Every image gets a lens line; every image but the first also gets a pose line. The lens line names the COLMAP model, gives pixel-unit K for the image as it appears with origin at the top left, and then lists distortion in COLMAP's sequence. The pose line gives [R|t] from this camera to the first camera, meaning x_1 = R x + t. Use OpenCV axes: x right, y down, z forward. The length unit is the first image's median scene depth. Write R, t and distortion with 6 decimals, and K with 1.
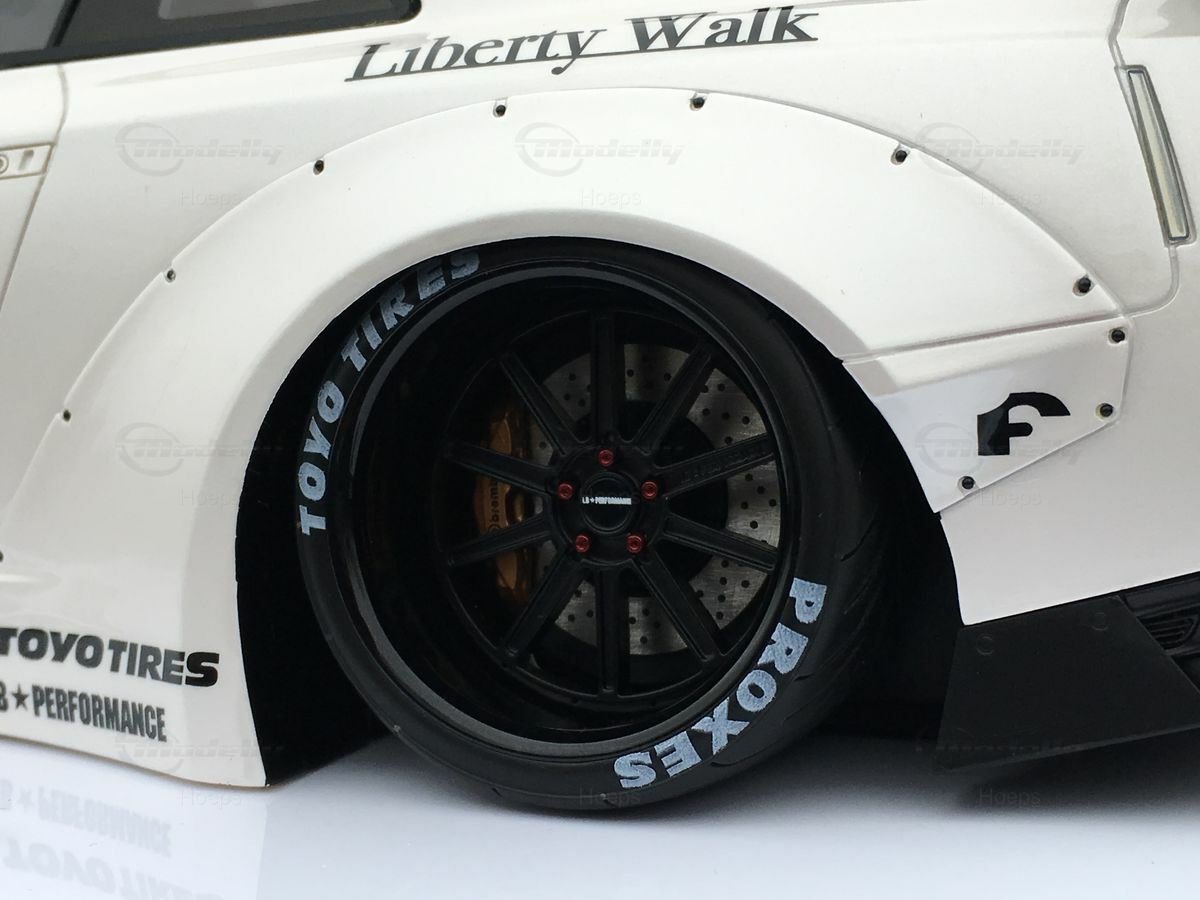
lens RADIAL K [[2047.7, 0, 600.0], [0, 2047.7, 450.0], [0, 0, 1]] dist [0.032566, -0.104208]
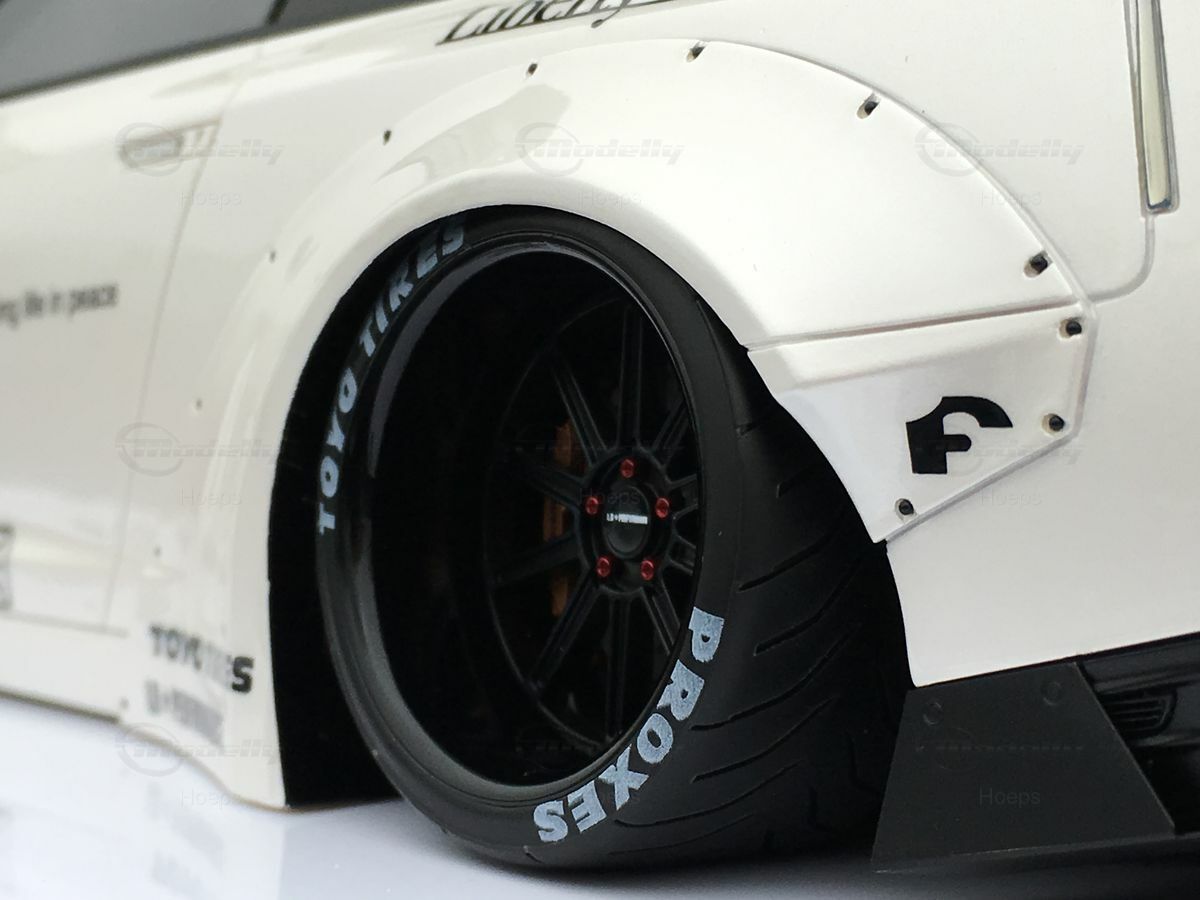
lens RADIAL K [[2446.2, 0, 600.8], [0, 2446.2, 474.3], [0, 0, 1]] dist [0.215605, -3.705119]
pose [[0.890277, 0.052605, -0.452371, 0.496067], [-0.069614, 0.997352, -0.021022, 0.030930], [0.450068, 0.050207, 0.891582, 0.081996]]
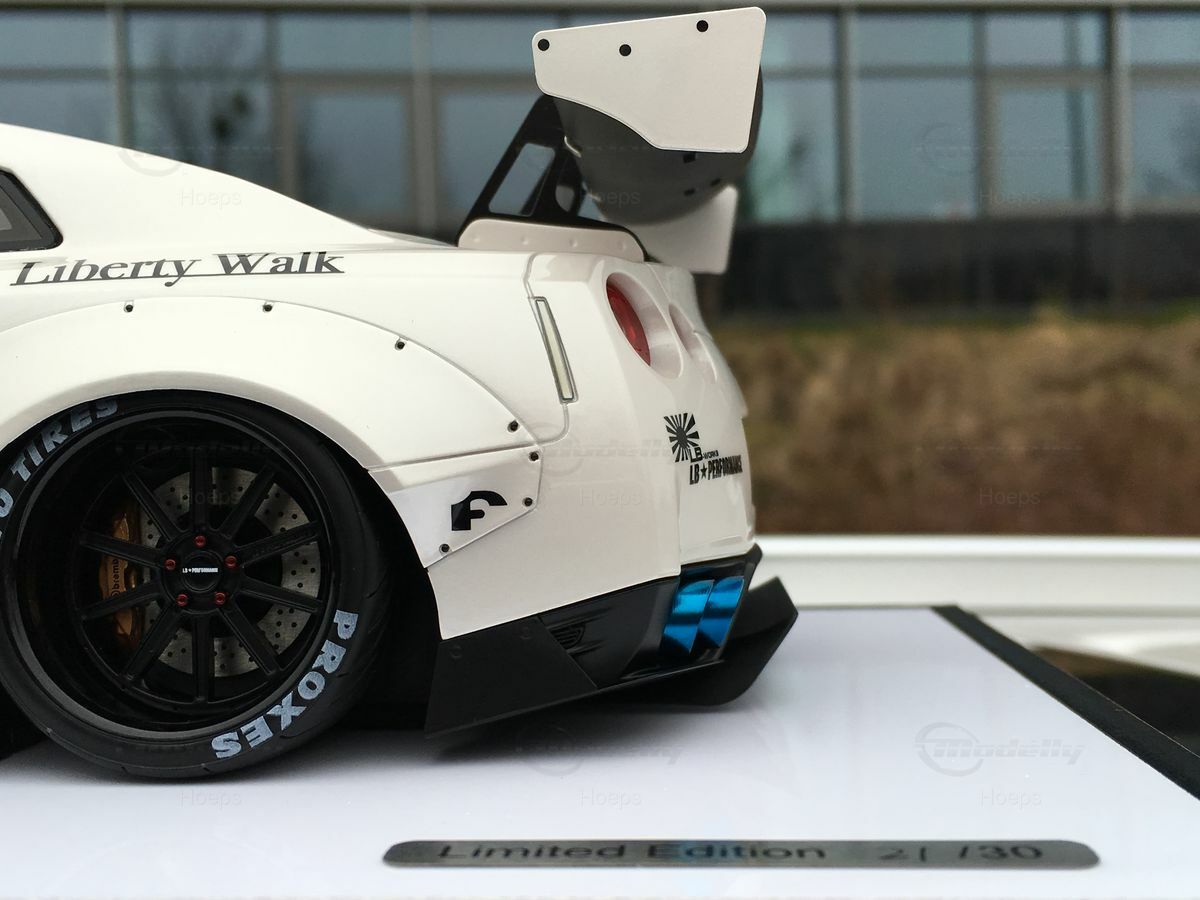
lens RADIAL K [[1491.2, 0, 600.0], [0, 1491.2, 450.0], [0, 0, 1]] dist [0.032970, 0.032987]
pose [[0.943933, 0.013282, 0.329870, -0.088772], [0.021848, 0.994486, -0.102563, 0.060260], [-0.329414, 0.104020, 0.938438, -0.135264]]
